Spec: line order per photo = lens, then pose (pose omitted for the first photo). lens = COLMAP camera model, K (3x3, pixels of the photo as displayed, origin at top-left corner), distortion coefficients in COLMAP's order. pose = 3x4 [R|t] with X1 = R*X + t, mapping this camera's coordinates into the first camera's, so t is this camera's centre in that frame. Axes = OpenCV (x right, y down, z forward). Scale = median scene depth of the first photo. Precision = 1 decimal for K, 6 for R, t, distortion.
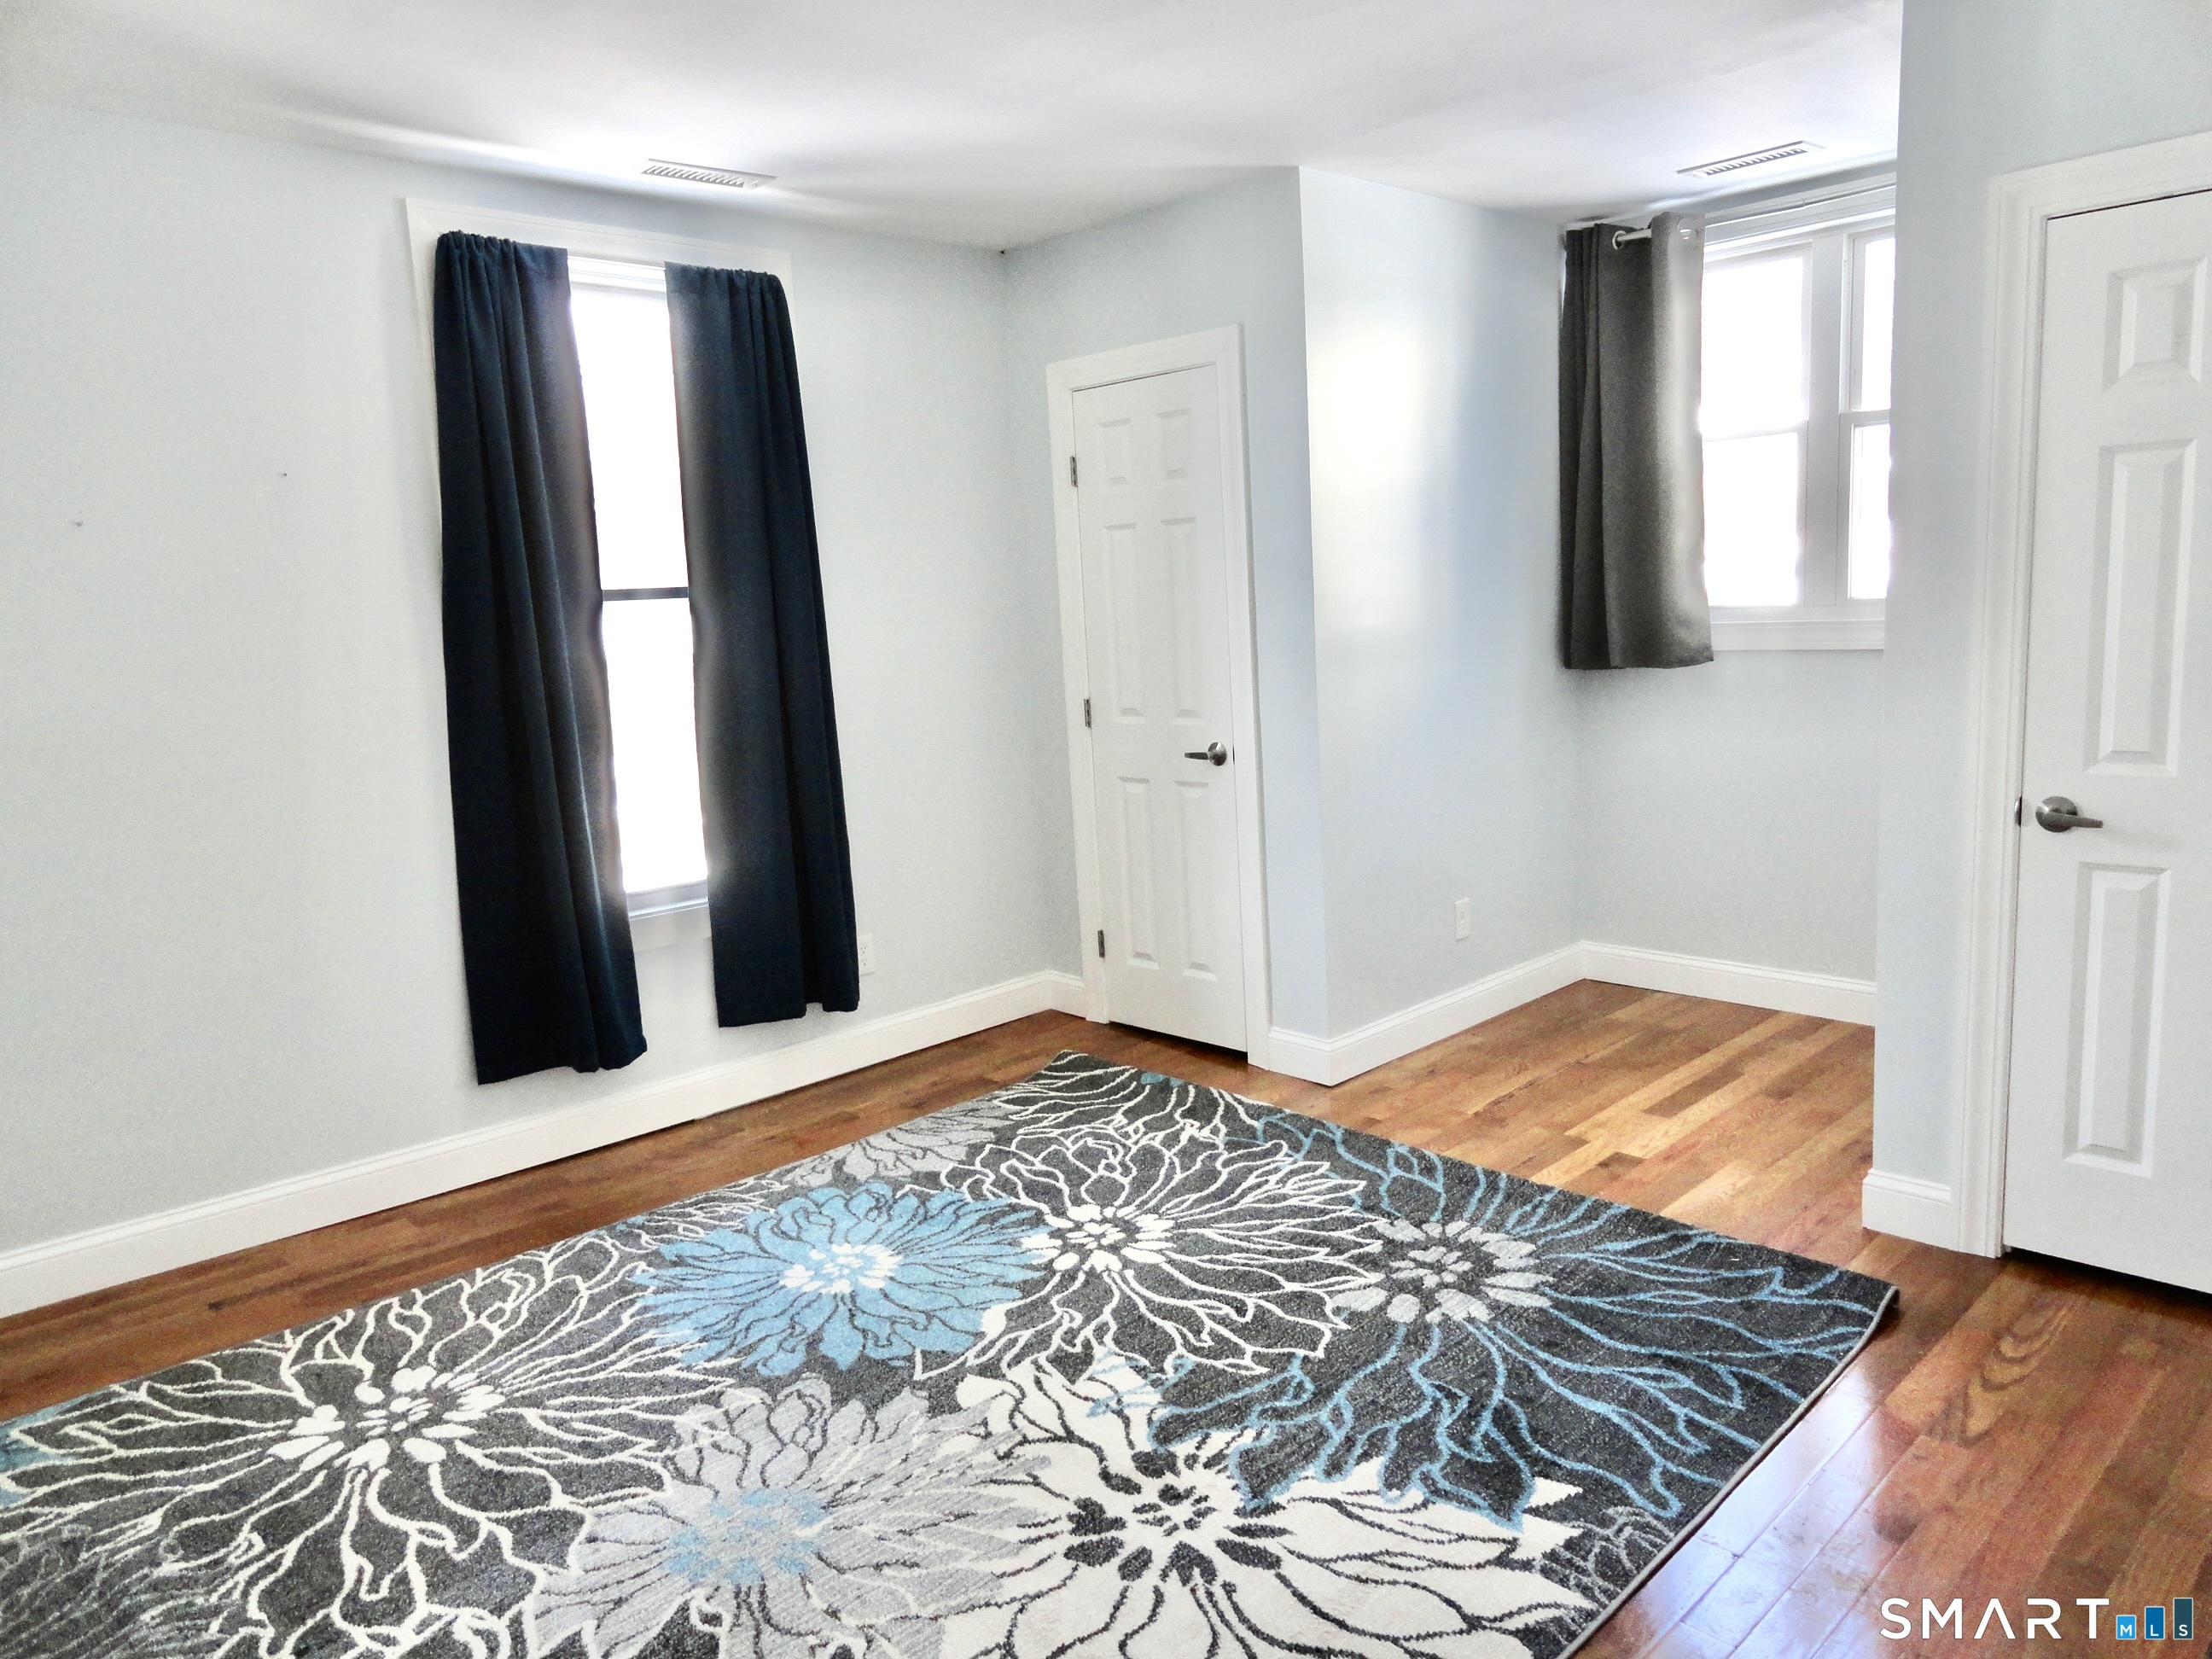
lens RADIAL K [[1506.5, 0, 1106.8], [0, 1506.5, 838.8], [0, 0, 1]] dist [-0.008714, 0.007700]
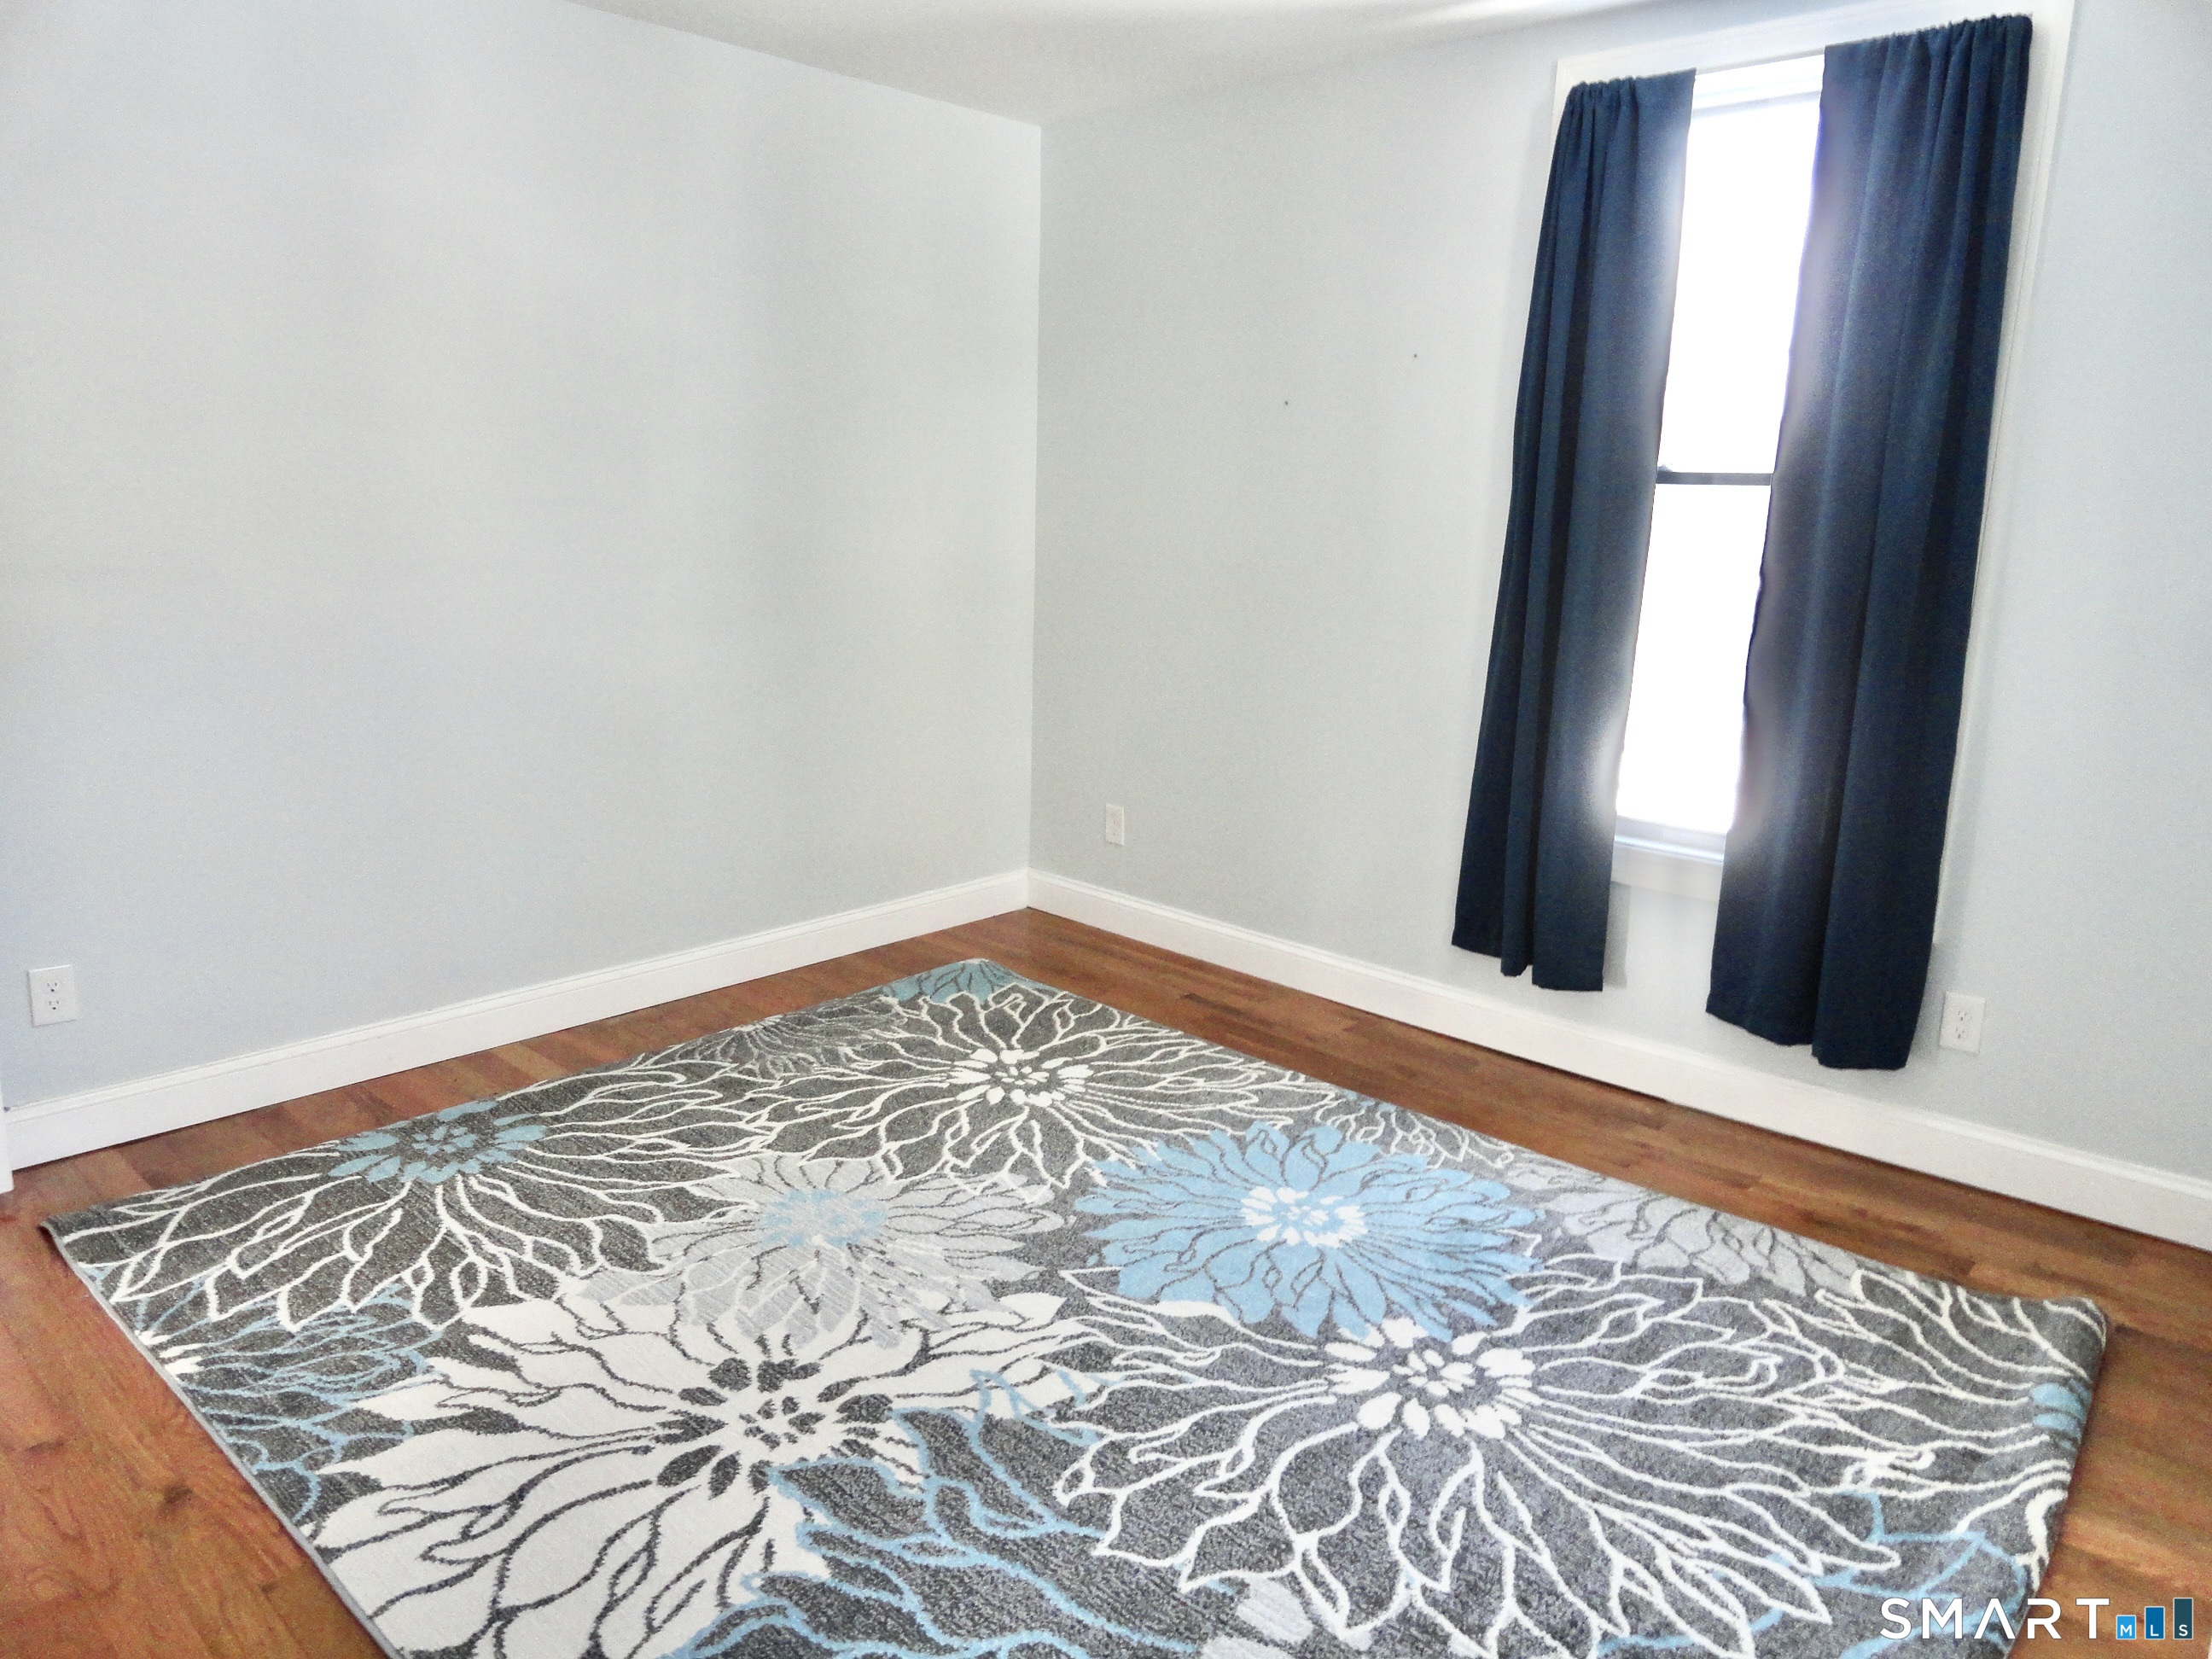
lens RADIAL K [[1506.5, 0, 1099.7], [0, 1506.5, 823.4], [0, 0, 1]] dist [-0.008714, 0.007700]
pose [[0.049840, 0.255236, -0.965593, 0.677396], [-0.188663, 0.951795, 0.241850, -0.149410], [0.980776, 0.170118, 0.095591, 0.786931]]
